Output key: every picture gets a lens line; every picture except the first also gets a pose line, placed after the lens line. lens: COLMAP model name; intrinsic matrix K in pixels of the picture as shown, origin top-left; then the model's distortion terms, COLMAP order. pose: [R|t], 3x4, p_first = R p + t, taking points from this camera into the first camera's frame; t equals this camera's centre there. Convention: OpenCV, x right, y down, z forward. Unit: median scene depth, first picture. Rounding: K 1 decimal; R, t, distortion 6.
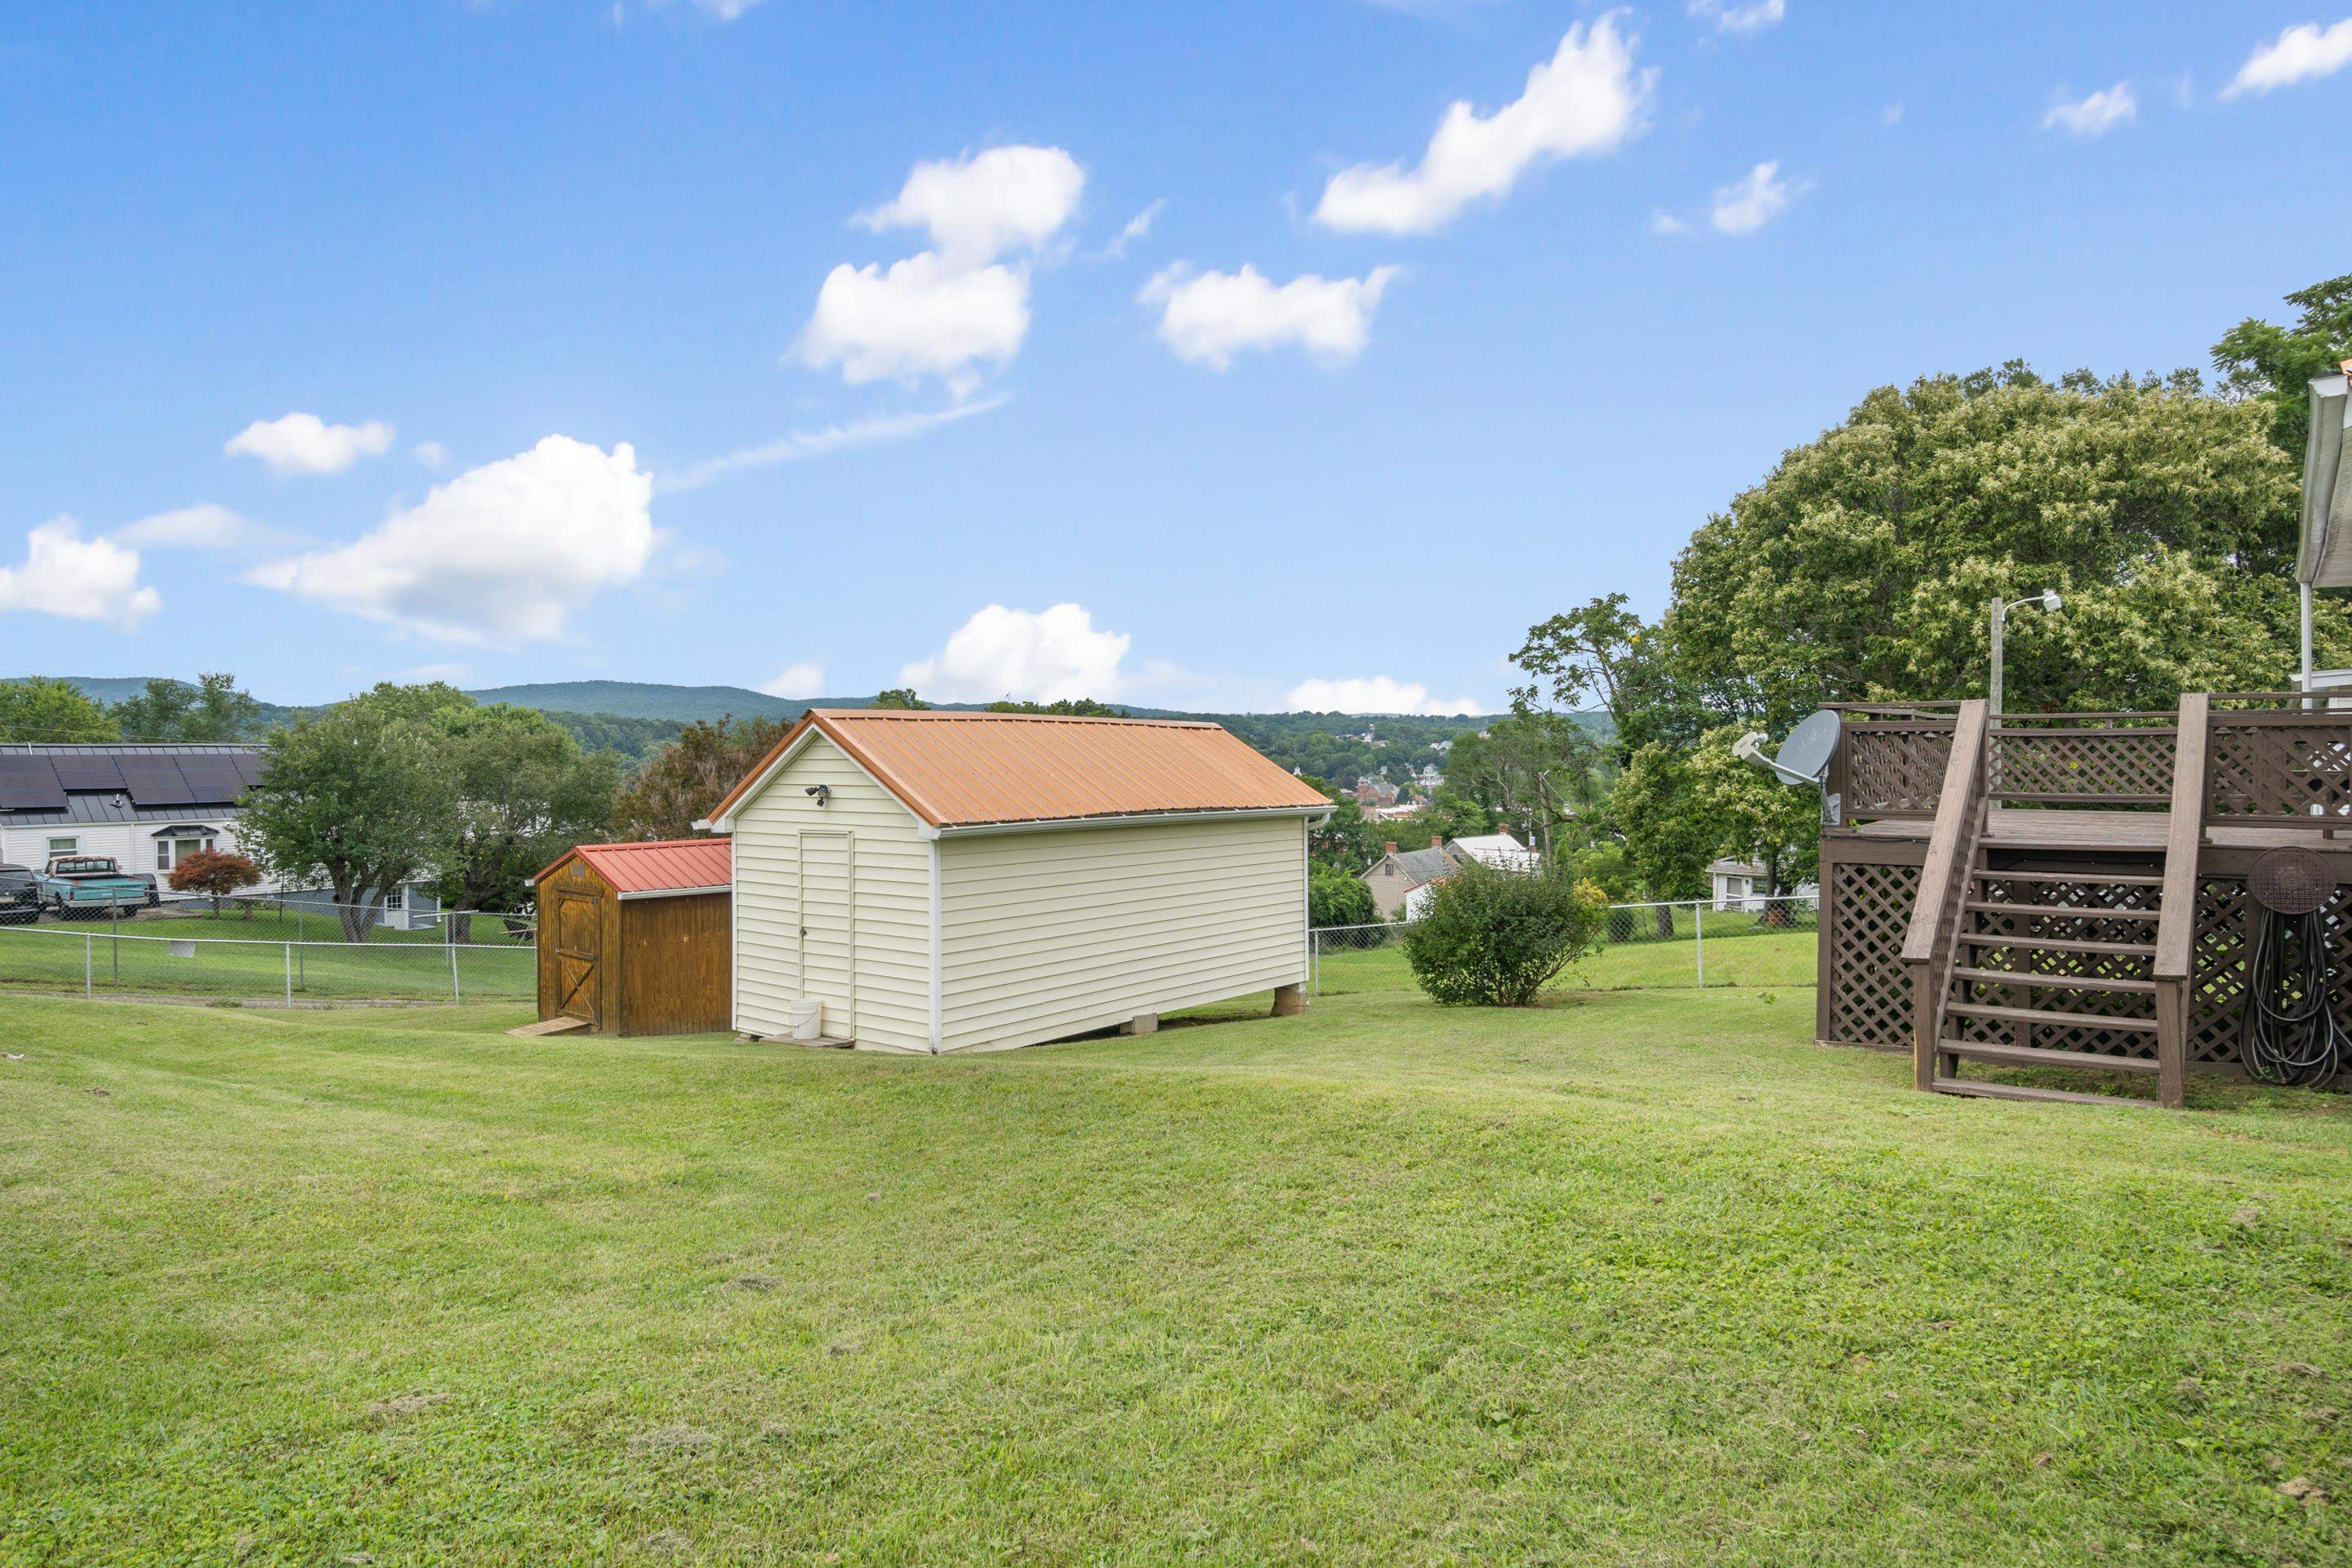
lens RADIAL K [[1345.2, 0, 1169.6], [0, 1345.2, 762.8], [0, 0, 1]] dist [0.000227, 0.000026]
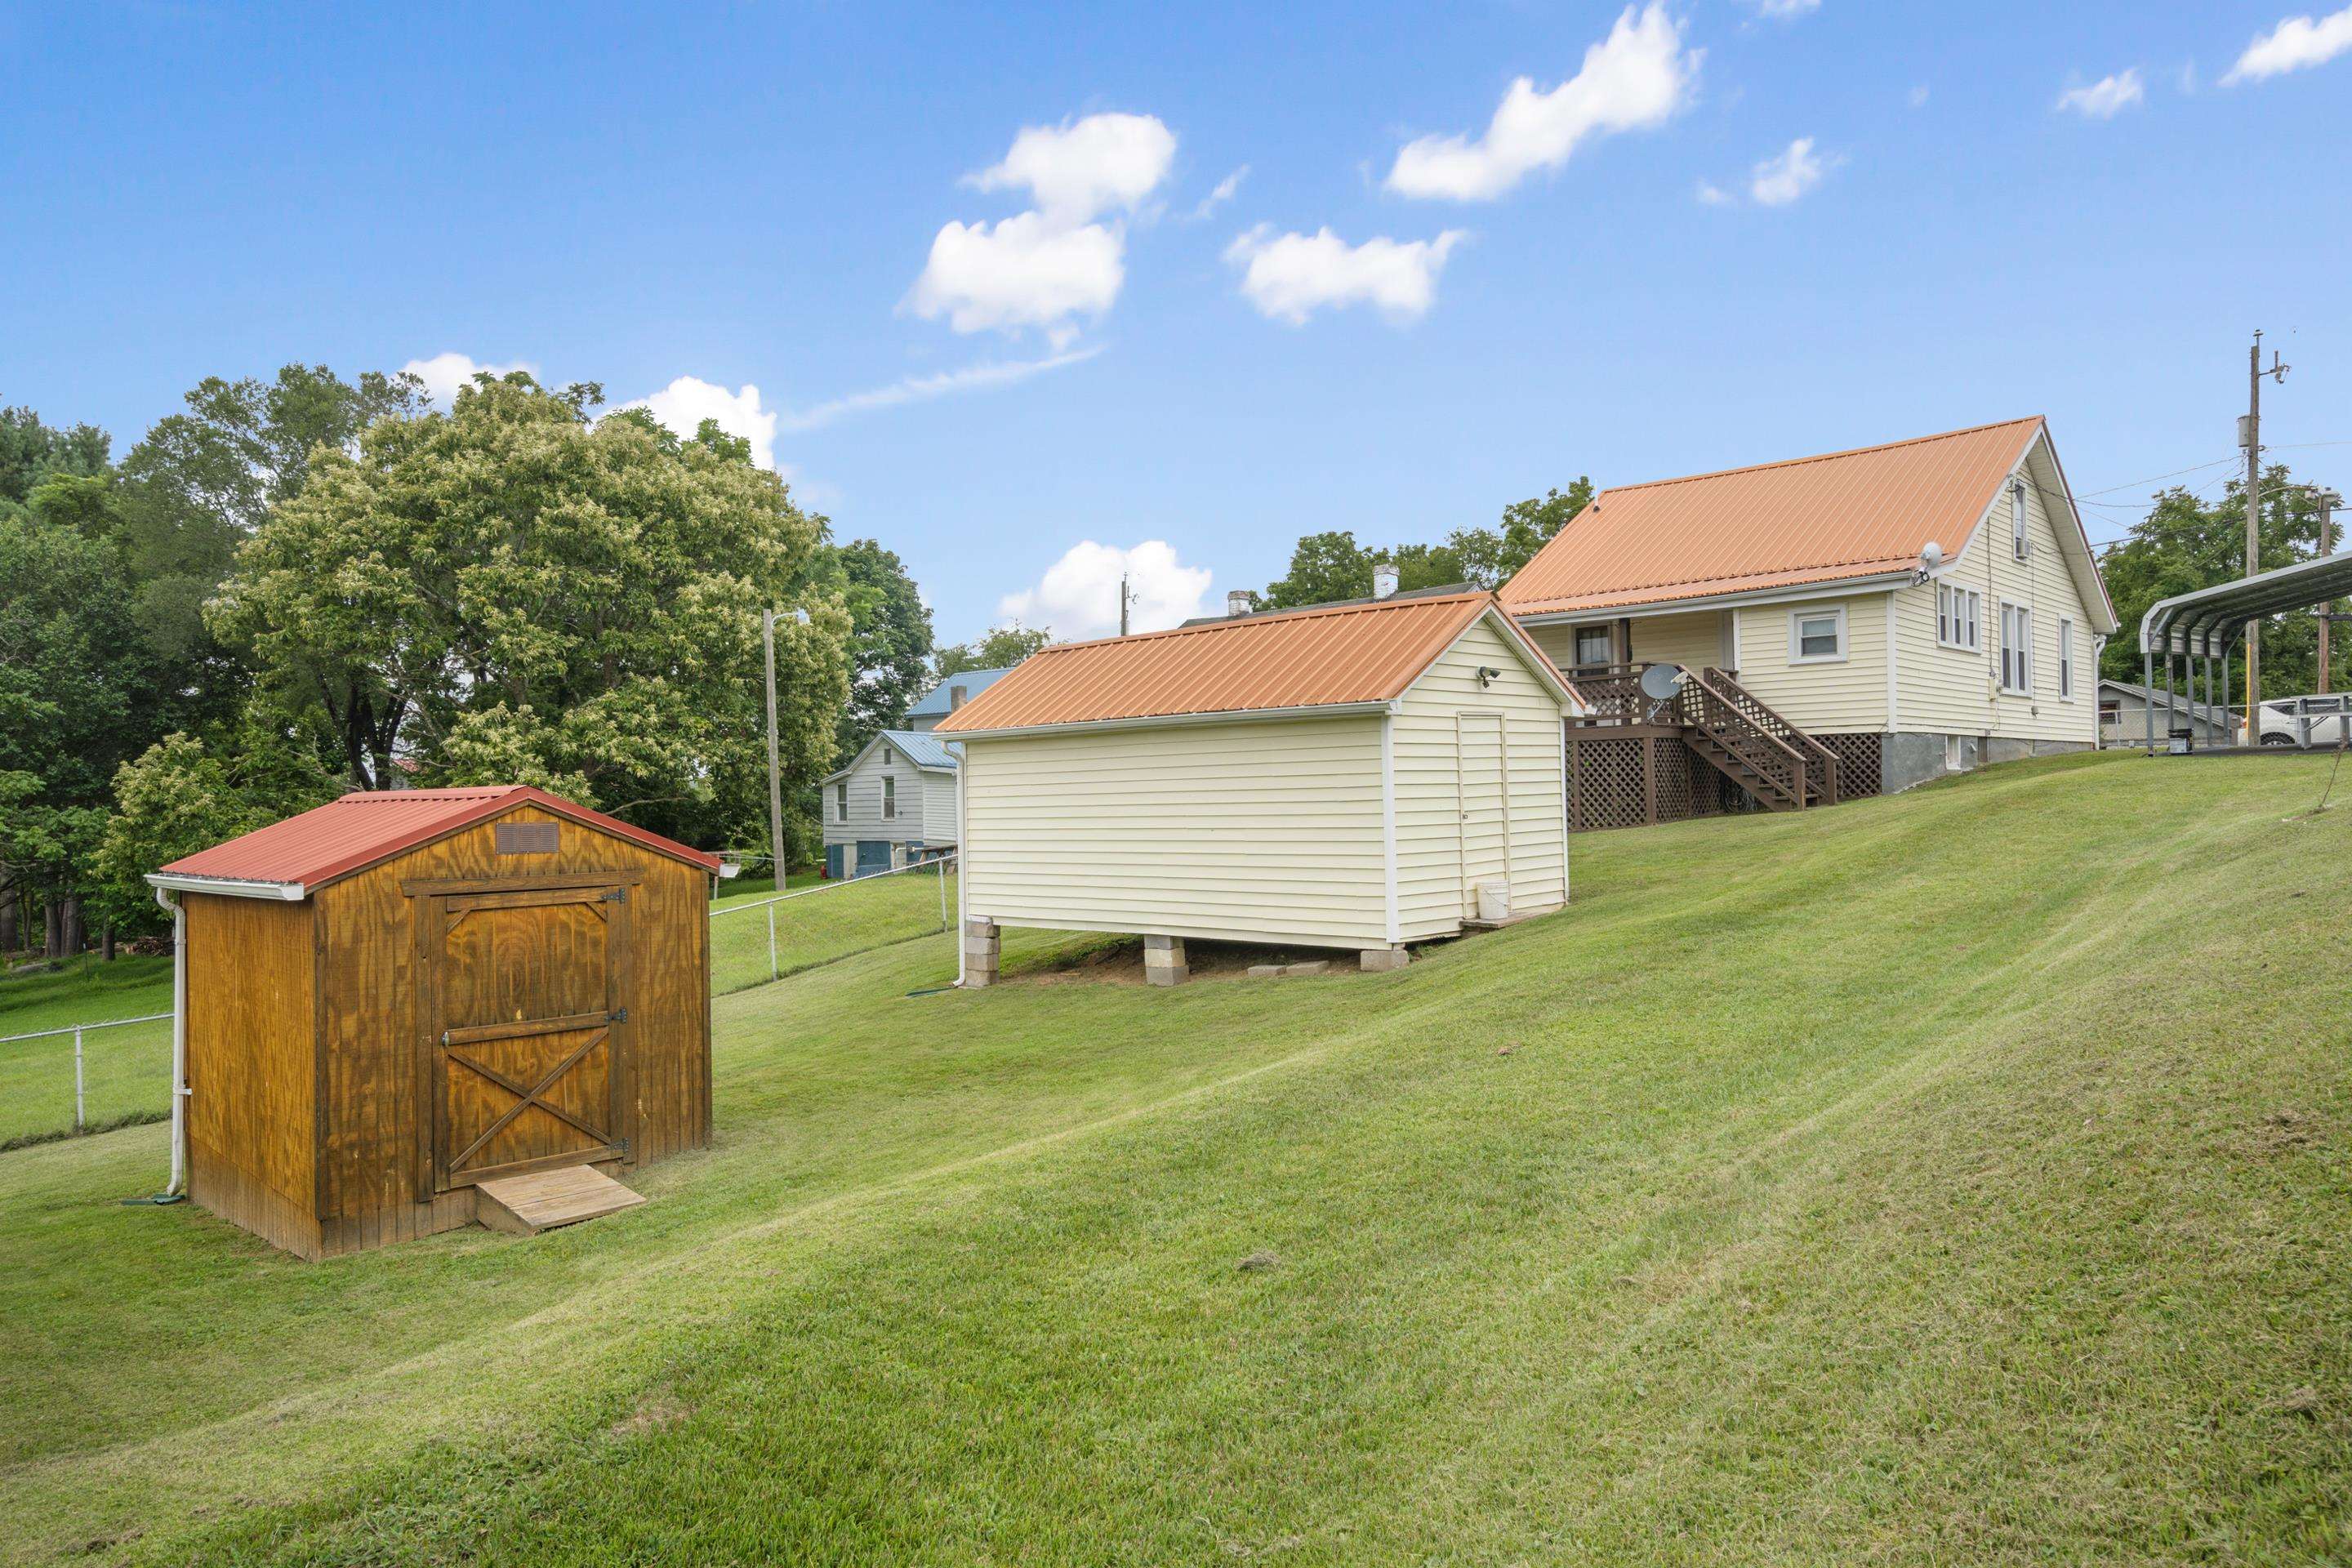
lens RADIAL K [[1438.9, 0, 1169.9], [0, 1438.9, 776.2], [0, 0, 1]] dist [-0.002124, -0.003118]
pose [[0.042812, 0.010588, 0.999027, -0.898281], [0.027124, 0.999563, -0.011756, 0.069838], [-0.998715, 0.027601, 0.042507, 0.789388]]
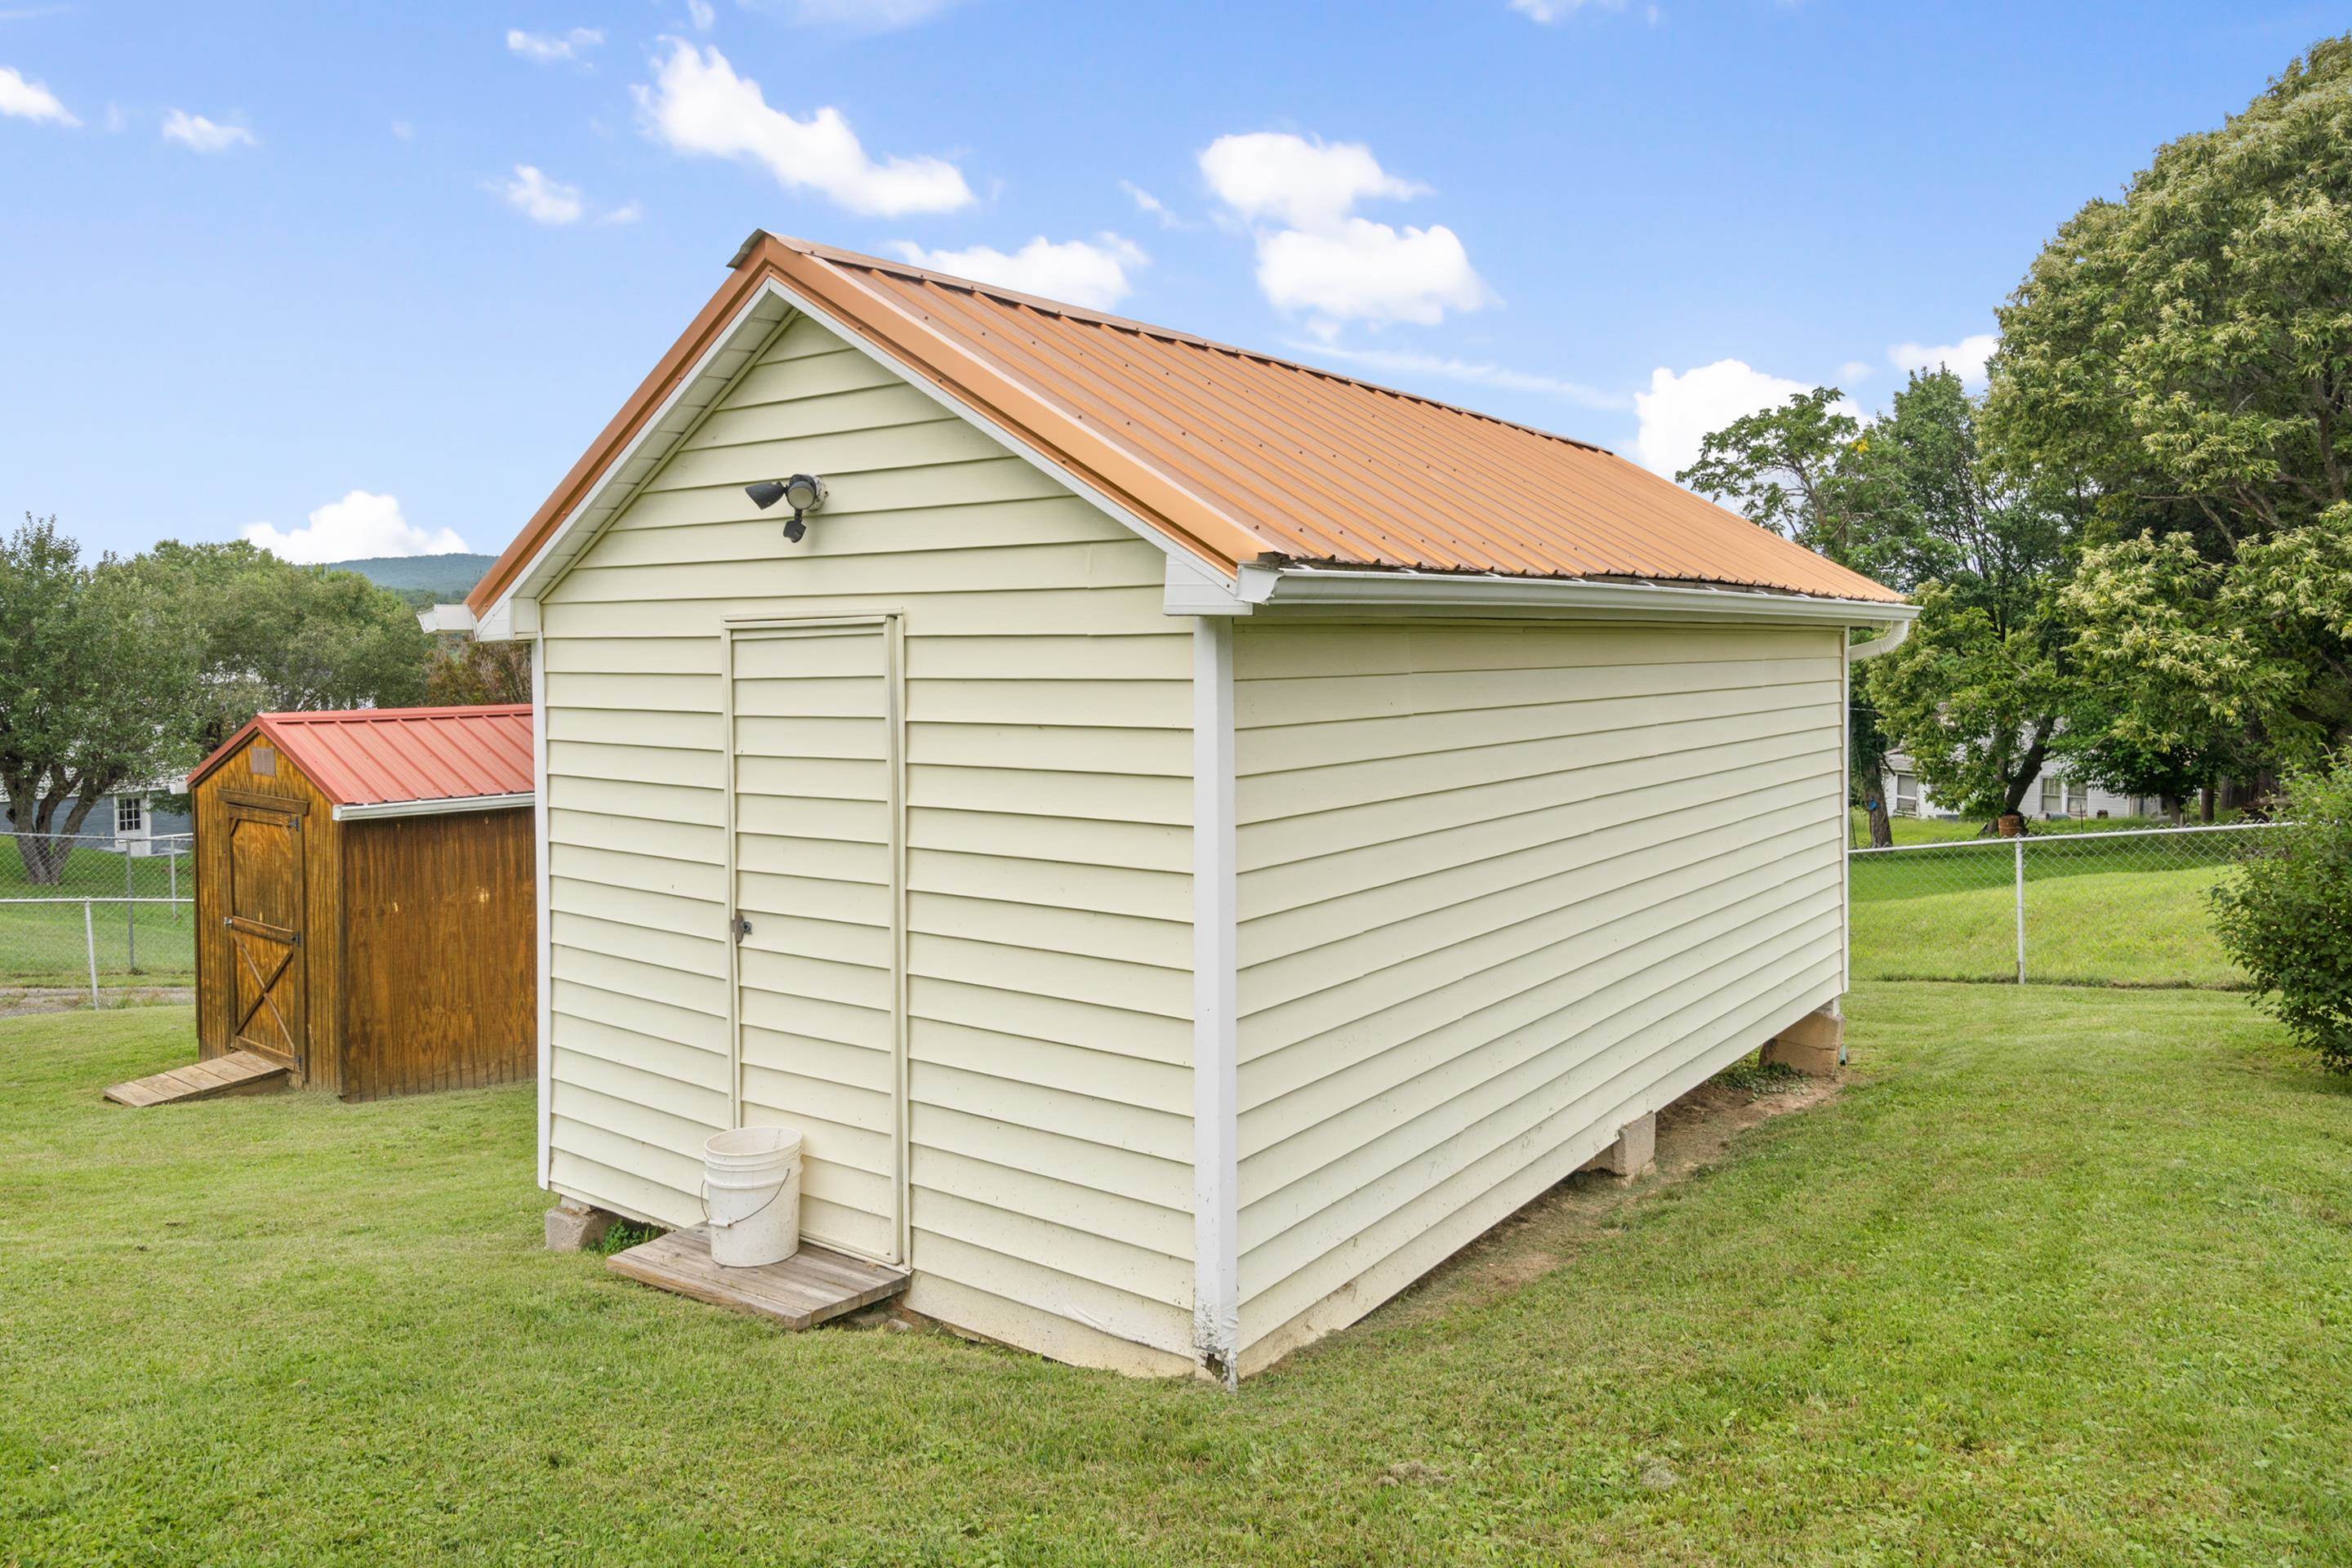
lens RADIAL K [[1548.9, 0, 1189.2], [0, 1548.9, 674.3], [0, 0, 1]] dist [0.007929, 0.003885]
pose [[0.999232, -0.002609, 0.039097, -0.118562], [0.001955, 0.999858, 0.016758, 0.038540], [-0.039135, -0.016668, 0.999095, 0.412523]]
